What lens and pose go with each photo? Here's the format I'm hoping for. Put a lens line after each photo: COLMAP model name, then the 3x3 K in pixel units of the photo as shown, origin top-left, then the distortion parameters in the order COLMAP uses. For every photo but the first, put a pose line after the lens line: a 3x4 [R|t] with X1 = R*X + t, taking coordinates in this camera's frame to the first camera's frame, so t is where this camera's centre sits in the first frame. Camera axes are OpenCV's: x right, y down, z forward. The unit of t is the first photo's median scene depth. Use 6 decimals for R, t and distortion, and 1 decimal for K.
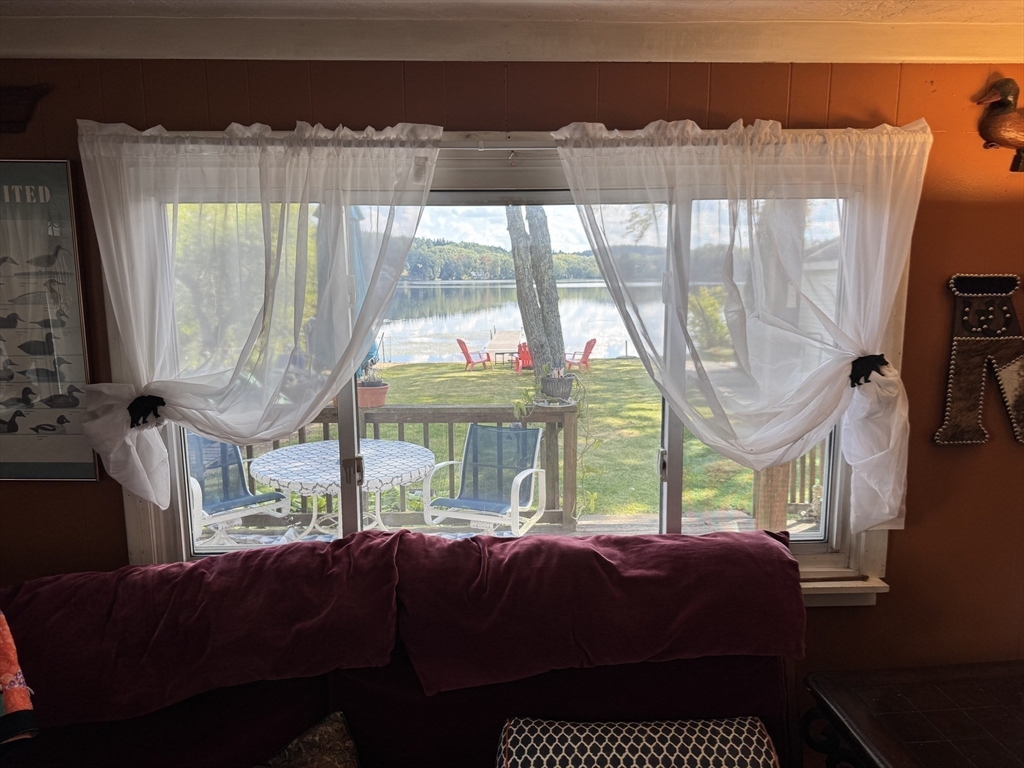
lens RADIAL K [[721.7, 0, 515.2], [0, 721.7, 385.4], [0, 0, 1]] dist [0.047950, -0.058432]
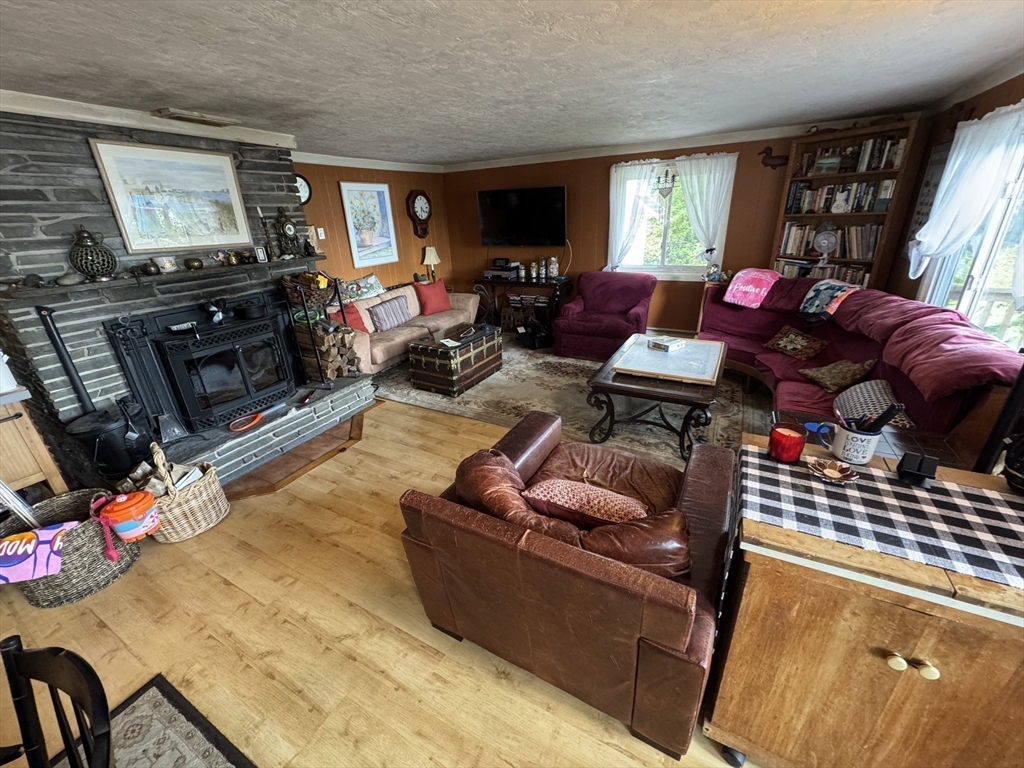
lens RADIAL K [[409.1, 0, 509.4], [0, 409.1, 382.8], [0, 0, 1]] dist [-0.004525, 0.000841]
pose [[-0.502968, 0.357311, -0.786989, 1.608669], [-0.083458, 0.886213, 0.455699, -0.053276], [0.860266, 0.294883, -0.415916, 0.450635]]
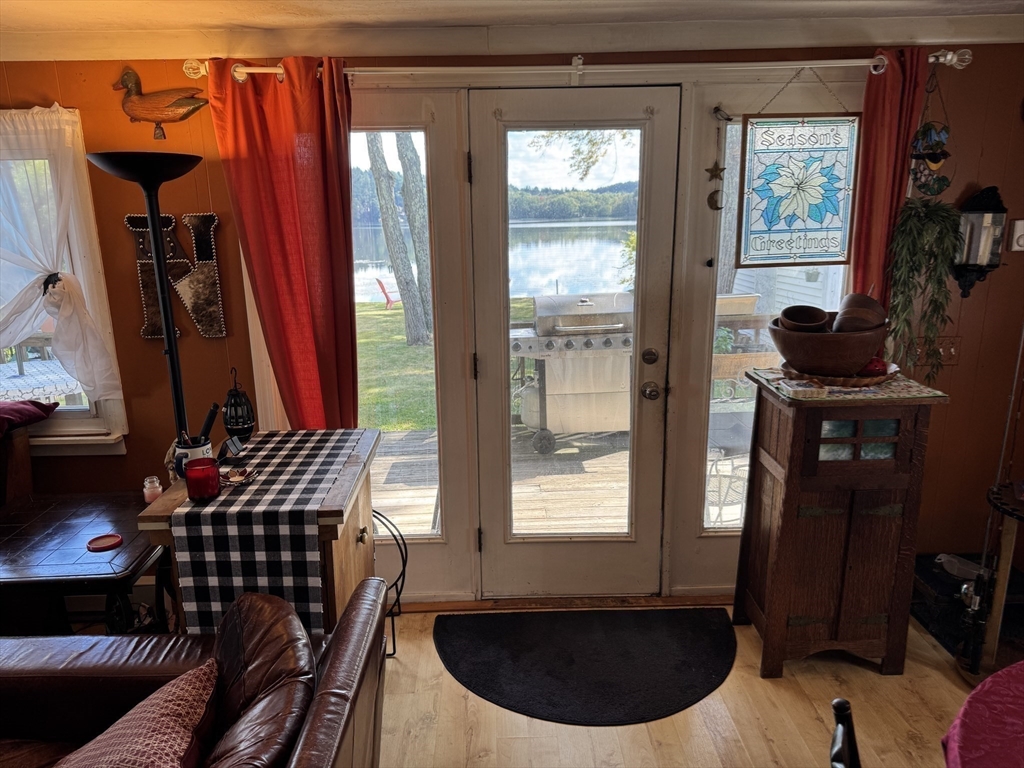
lens RADIAL K [[721.7, 0, 508.6], [0, 721.7, 391.2], [0, 0, 1]] dist [0.047950, -0.058432]
pose [[0.999952, -0.005401, -0.008141, 1.374461], [0.006097, 0.996103, 0.087983, 0.067757], [0.007634, -0.088028, 0.996089, -0.425027]]
